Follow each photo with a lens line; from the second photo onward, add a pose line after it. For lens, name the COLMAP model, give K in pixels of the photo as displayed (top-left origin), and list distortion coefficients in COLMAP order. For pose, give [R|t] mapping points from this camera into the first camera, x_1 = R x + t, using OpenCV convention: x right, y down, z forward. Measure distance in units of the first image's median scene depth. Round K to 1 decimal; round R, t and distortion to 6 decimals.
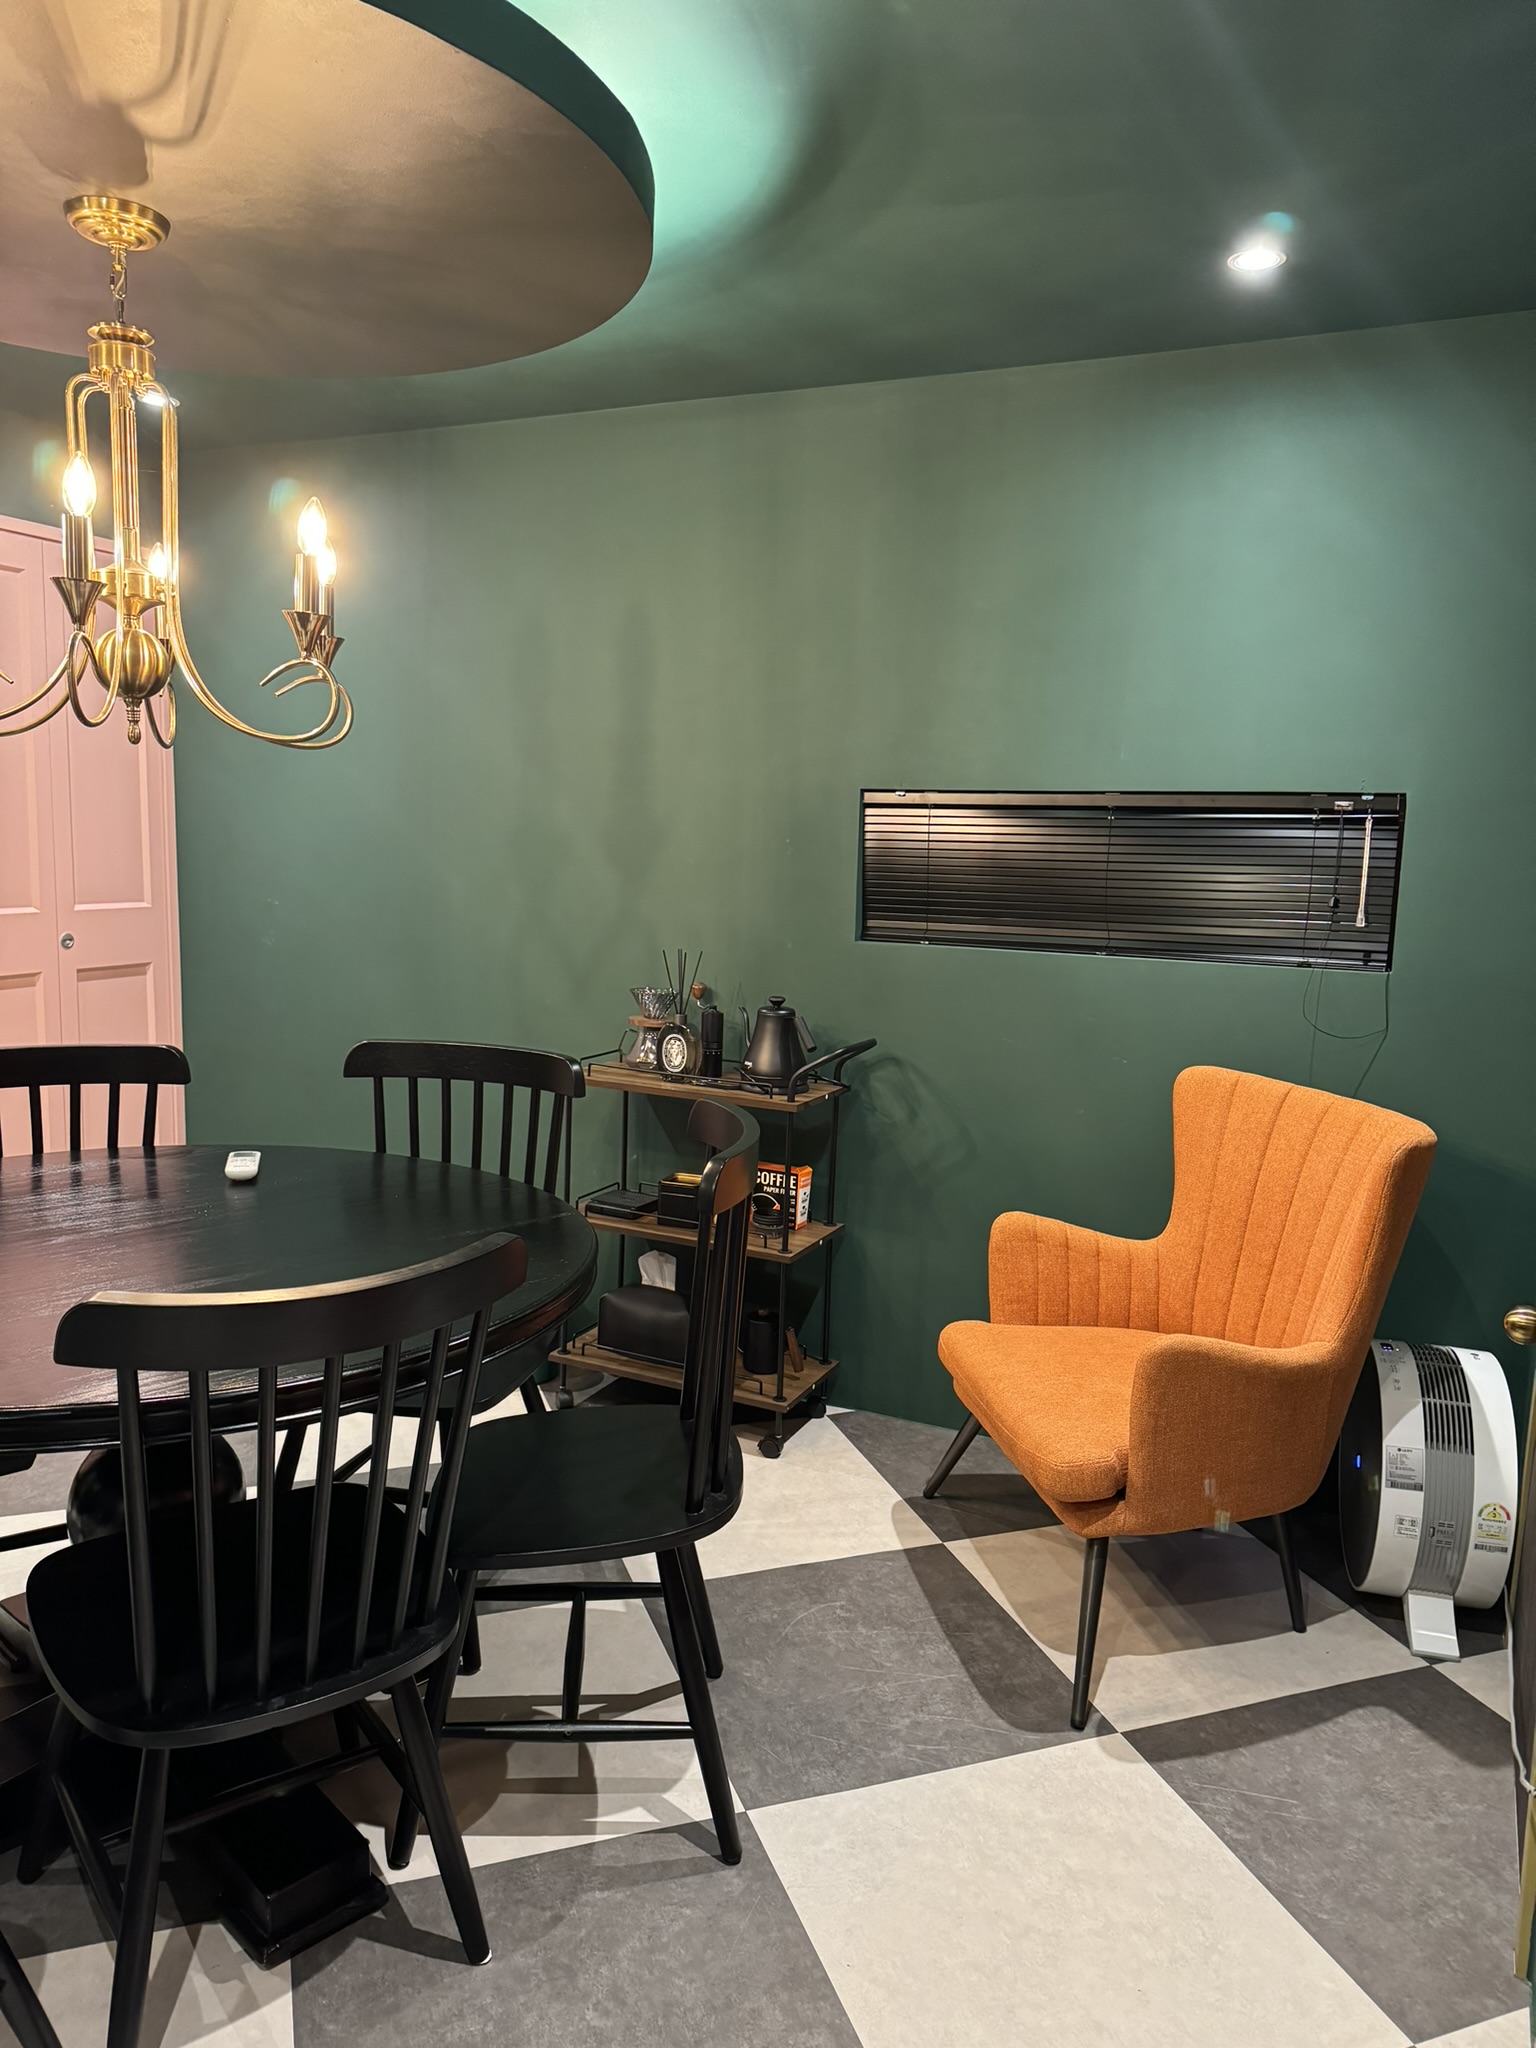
lens RADIAL K [[1495.5, 0, 768.0], [0, 1495.5, 1024.0], [0, 0, 1]] dist [0.056261, 0.000838]
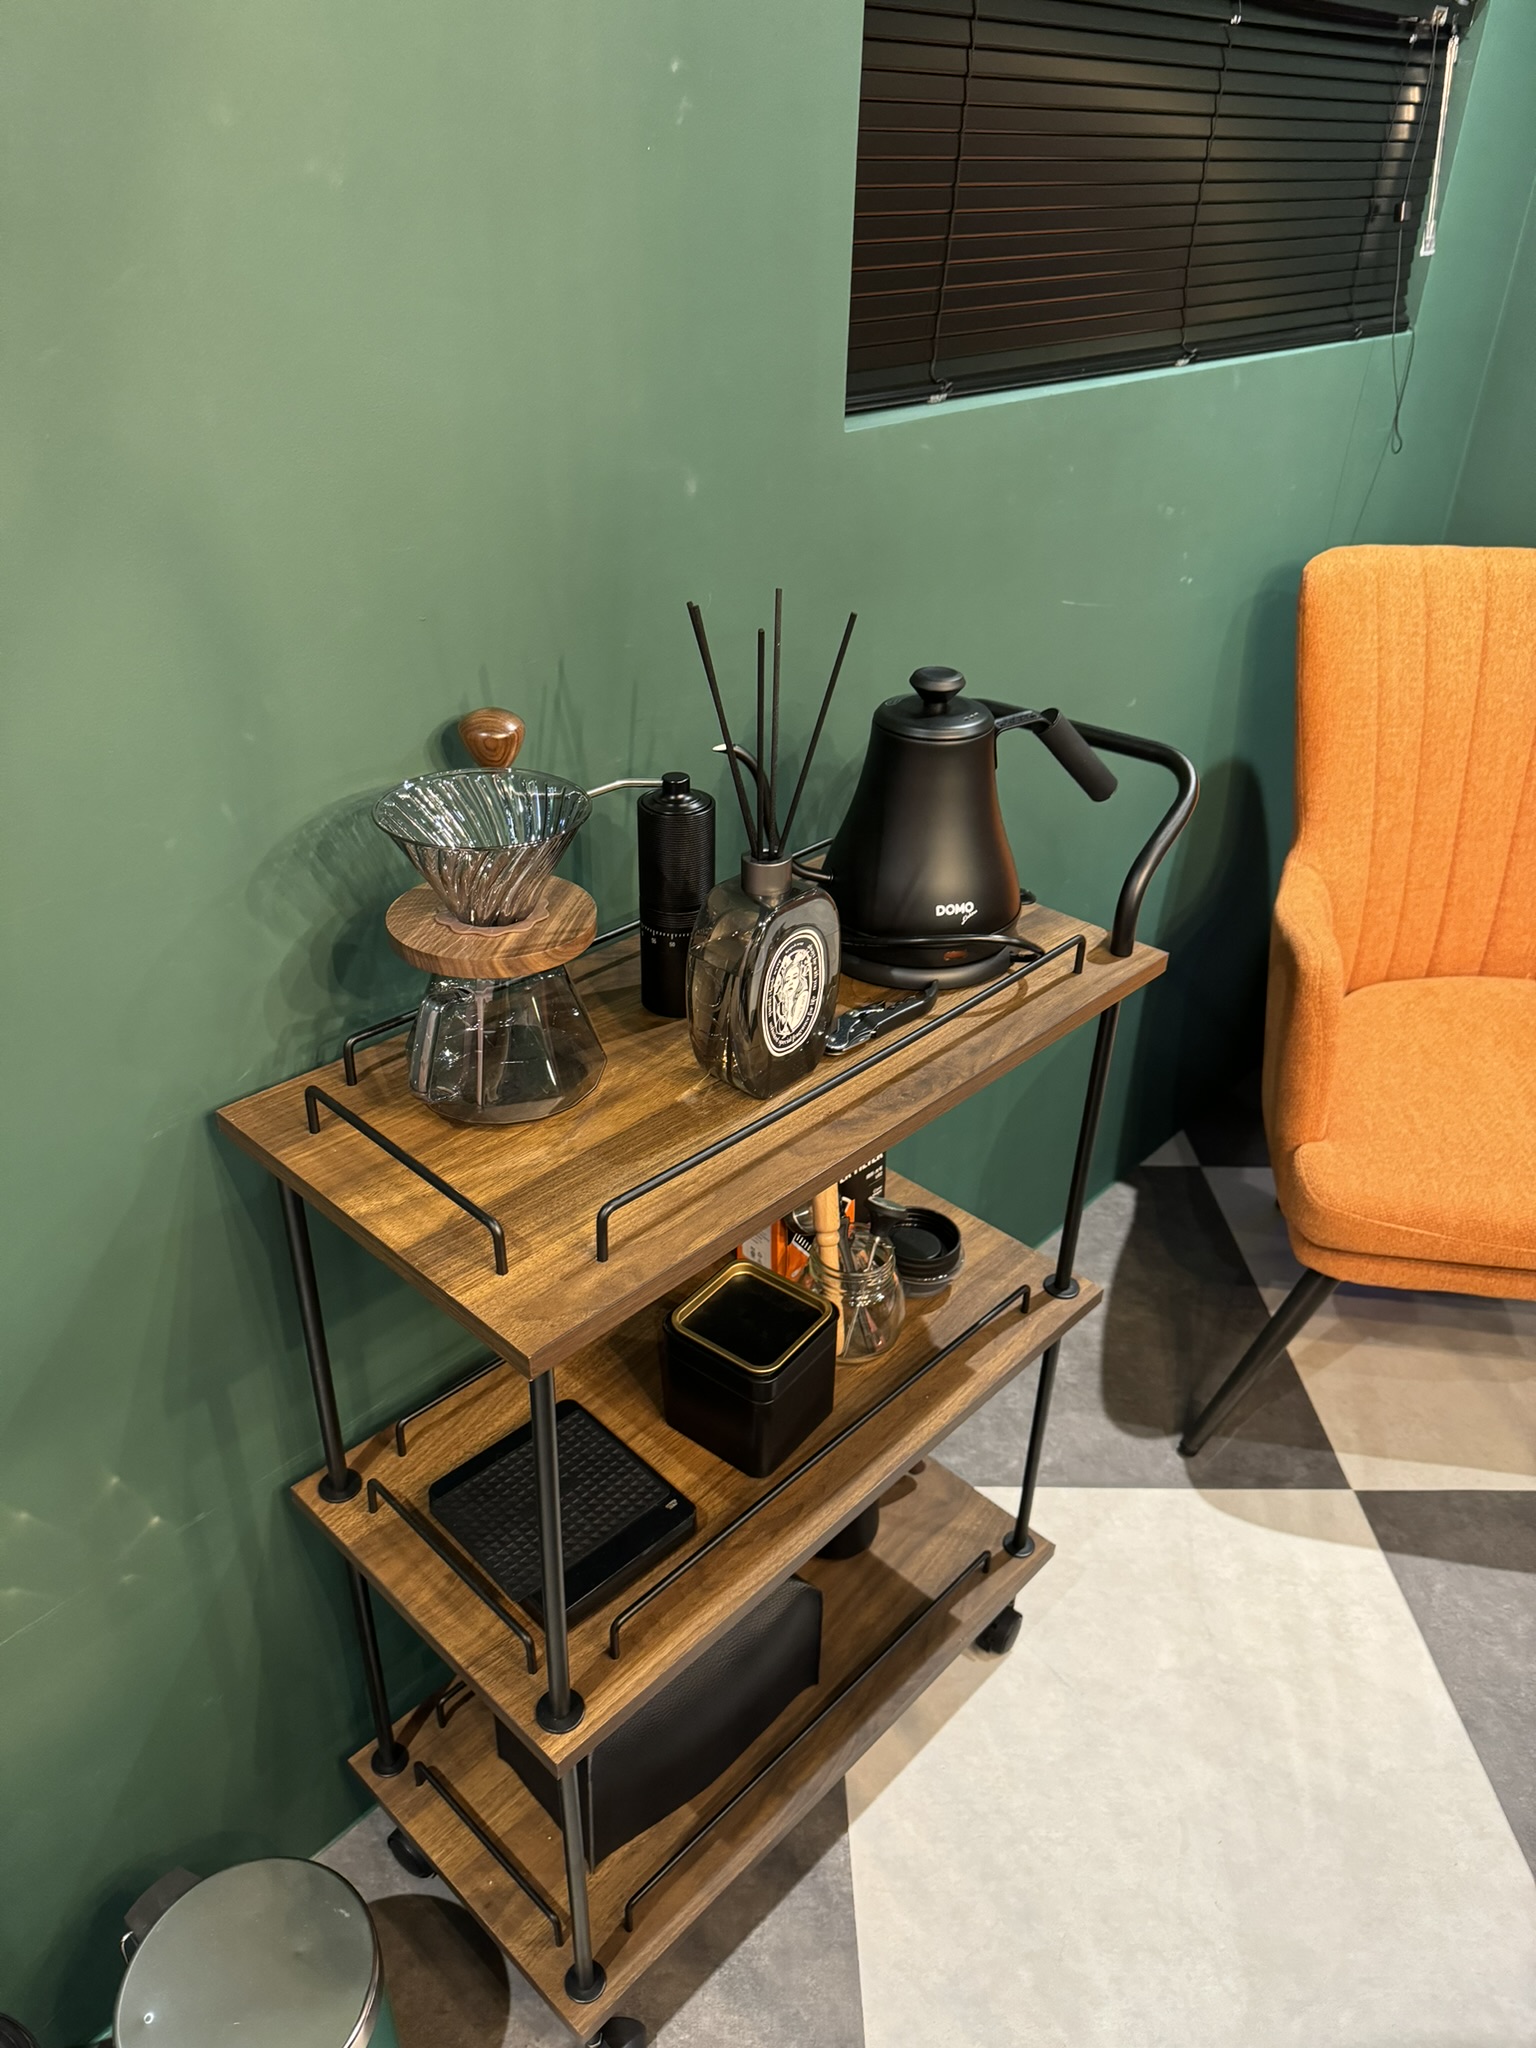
lens RADIAL K [[1496.4, 0, 768.0], [0, 1496.4, 1024.0], [0, 0, 1]] dist [0.001346, 0.000201]
pose [[0.308467, -0.515909, 0.799178, -0.304366], [0.119732, 0.854524, 0.505423, -0.123618], [-0.943669, -0.060219, 0.325364, 0.963587]]
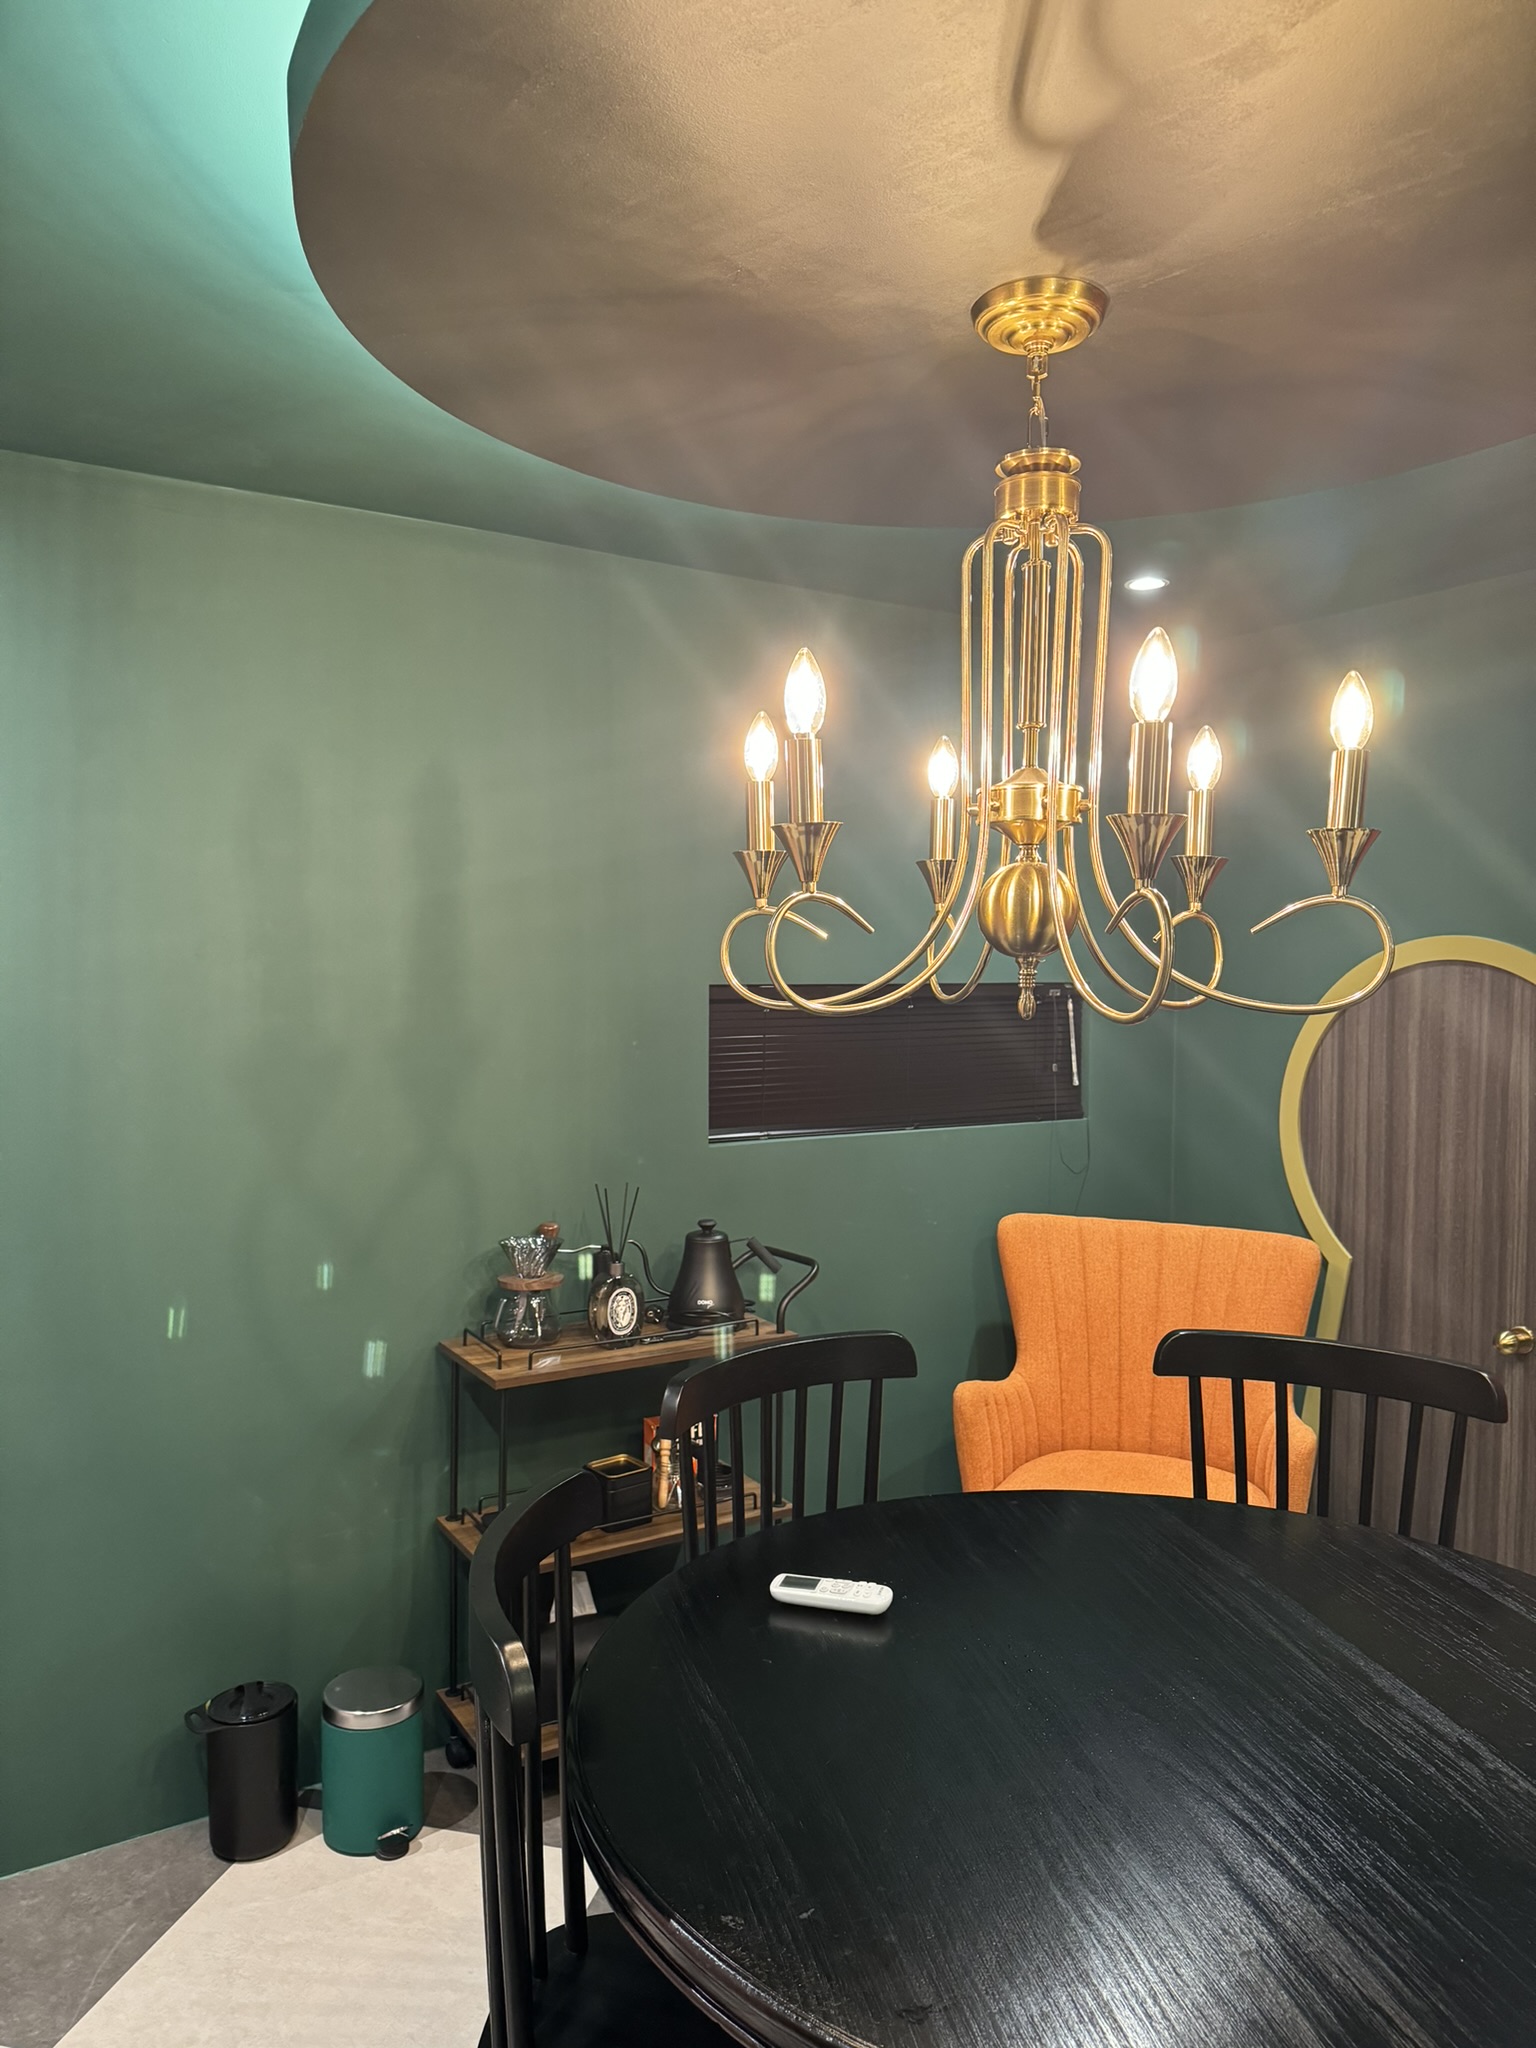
lens RADIAL K [[1495.5, 0, 768.0], [0, 1495.5, 1024.0], [0, 0, 1]] dist [0.056261, 0.000838]
pose [[0.553867, -0.069926, 0.829664, -0.732512], [0.129258, 0.991607, -0.002716, -0.132507], [-0.822511, 0.108745, 0.558257, 0.477895]]
